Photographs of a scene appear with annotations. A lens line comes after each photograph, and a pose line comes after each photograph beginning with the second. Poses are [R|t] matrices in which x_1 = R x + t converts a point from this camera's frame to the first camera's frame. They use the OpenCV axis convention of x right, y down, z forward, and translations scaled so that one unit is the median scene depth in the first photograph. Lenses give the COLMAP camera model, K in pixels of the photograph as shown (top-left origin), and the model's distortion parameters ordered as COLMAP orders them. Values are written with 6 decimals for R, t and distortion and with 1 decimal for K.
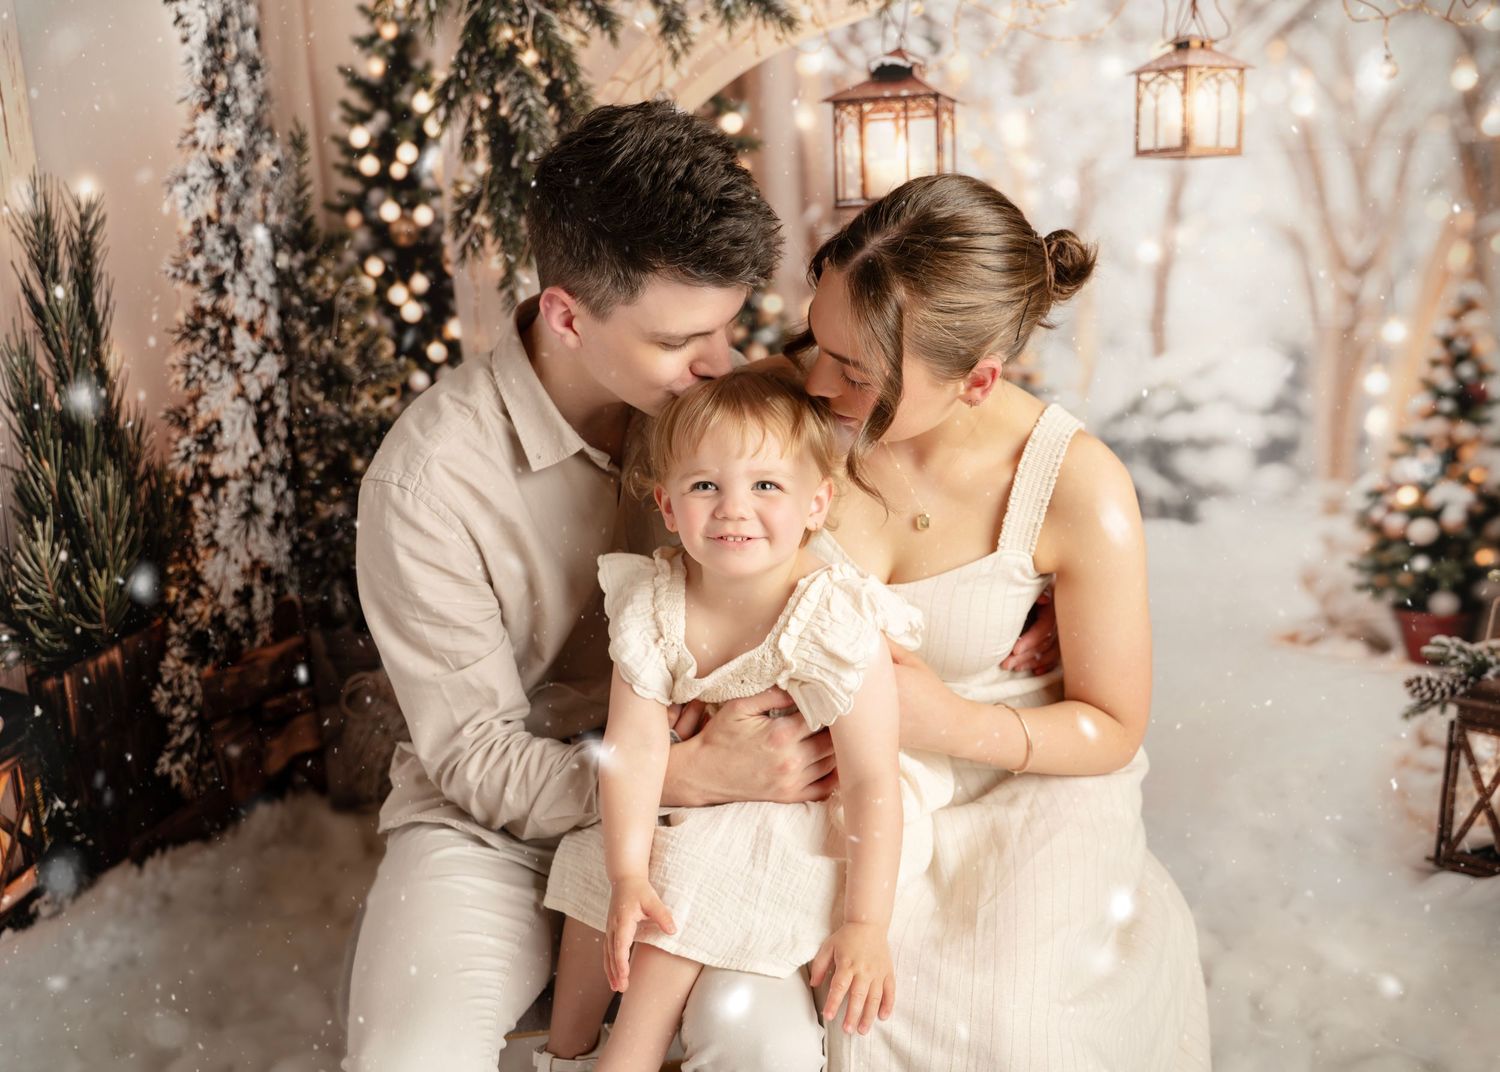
lens RADIAL K [[1391.1, 0, 699.8], [0, 1391.1, 519.4], [0, 0, 1]] dist [-0.070833, 0.000000]
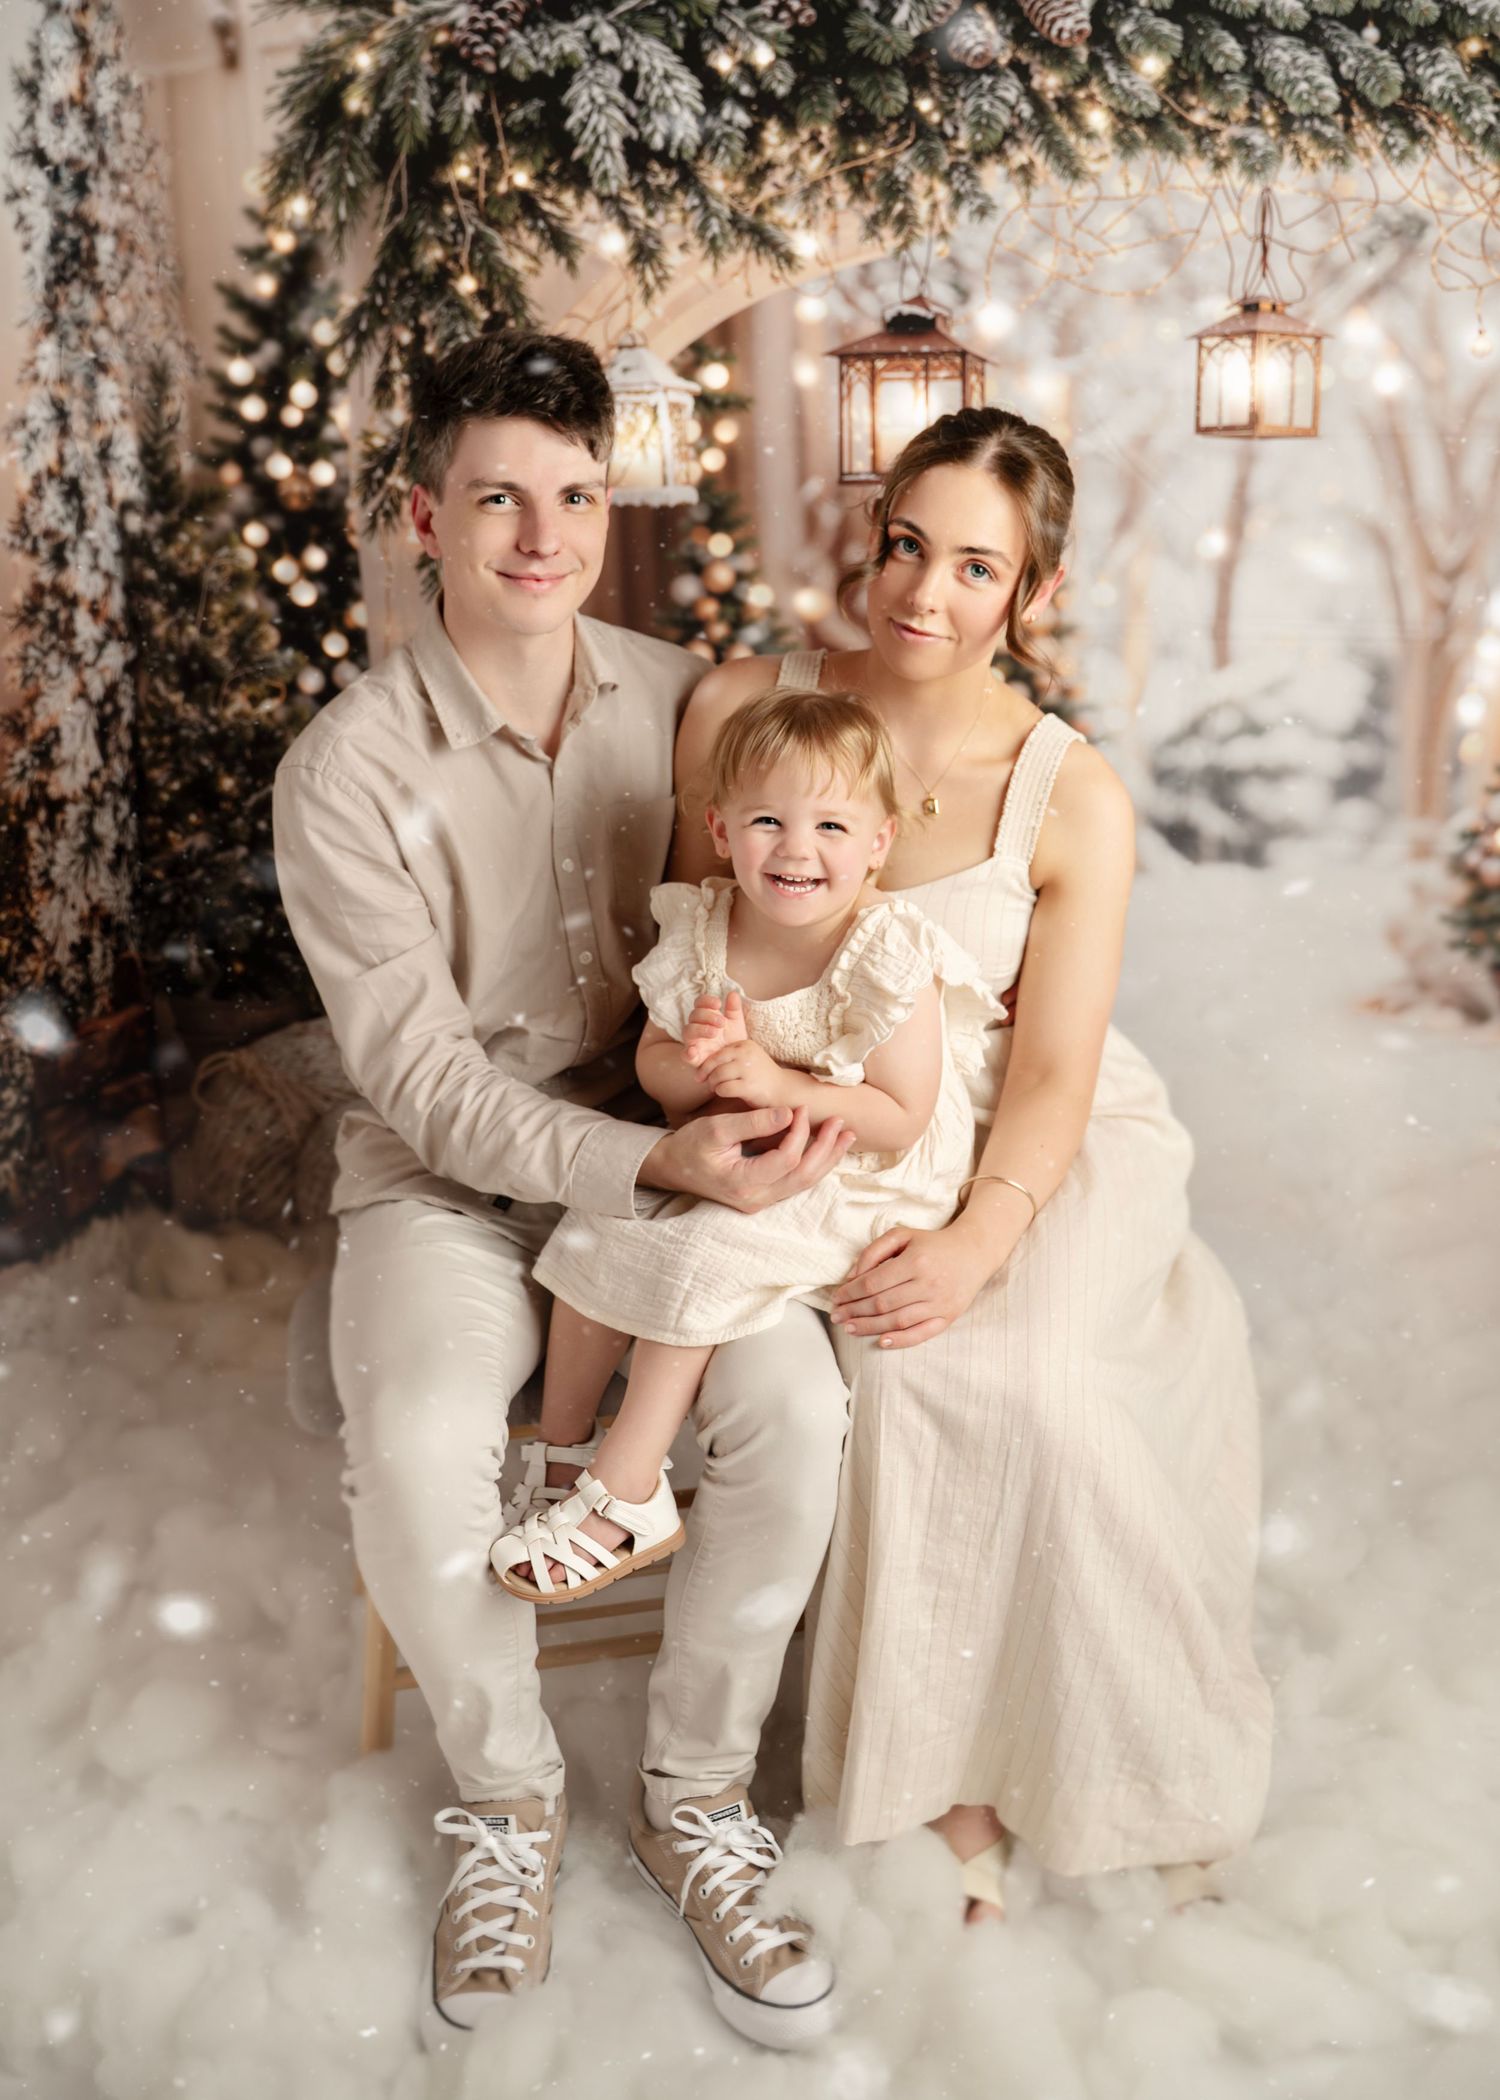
lens RADIAL K [[2187.2, 0, 764.1], [0, 2187.2, 834.3], [0, 0, 1]] dist [-0.070998, 0.000000]
pose [[0.995686, 0.009508, 0.092304, -0.064166], [-0.008388, 0.999886, -0.012517, 0.001633], [-0.092412, 0.011689, 0.995652, -0.284733]]
